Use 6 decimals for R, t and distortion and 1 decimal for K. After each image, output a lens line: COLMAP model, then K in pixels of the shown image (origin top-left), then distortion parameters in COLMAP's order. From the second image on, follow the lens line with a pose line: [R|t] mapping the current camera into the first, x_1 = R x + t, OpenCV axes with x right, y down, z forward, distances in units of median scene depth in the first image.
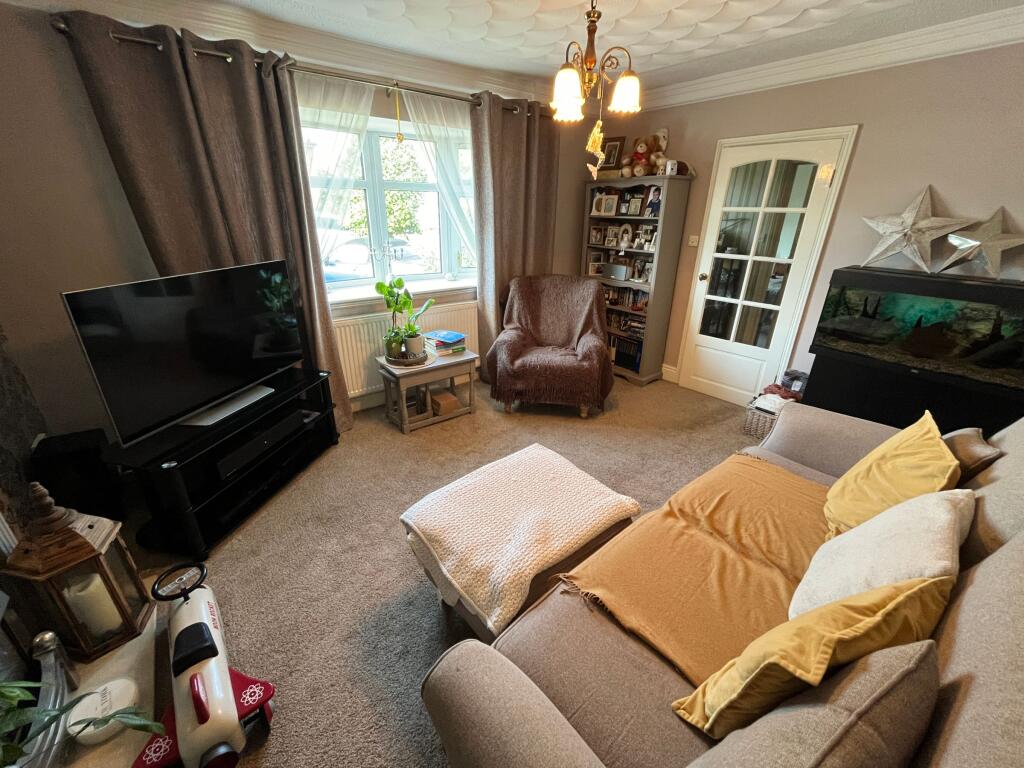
lens RADIAL K [[416.7, 0, 507.9], [0, 416.7, 381.4], [0, 0, 1]] dist [-0.002964, 0.000566]
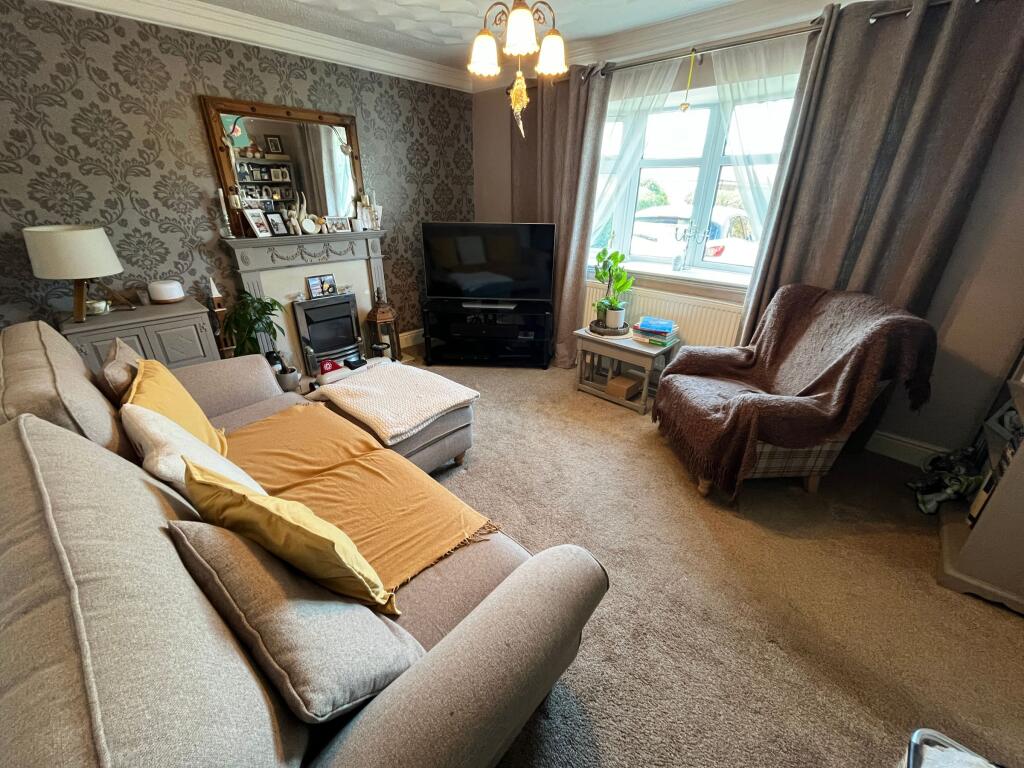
lens RADIAL K [[416.7, 0, 511.4], [0, 416.7, 385.3], [0, 0, 1]] dist [-0.002964, 0.000566]
pose [[0.159266, 0.404992, -0.900342, 0.726380], [-0.388611, 0.864074, 0.319934, -0.173534], [0.907533, 0.298929, 0.295002, 0.507227]]
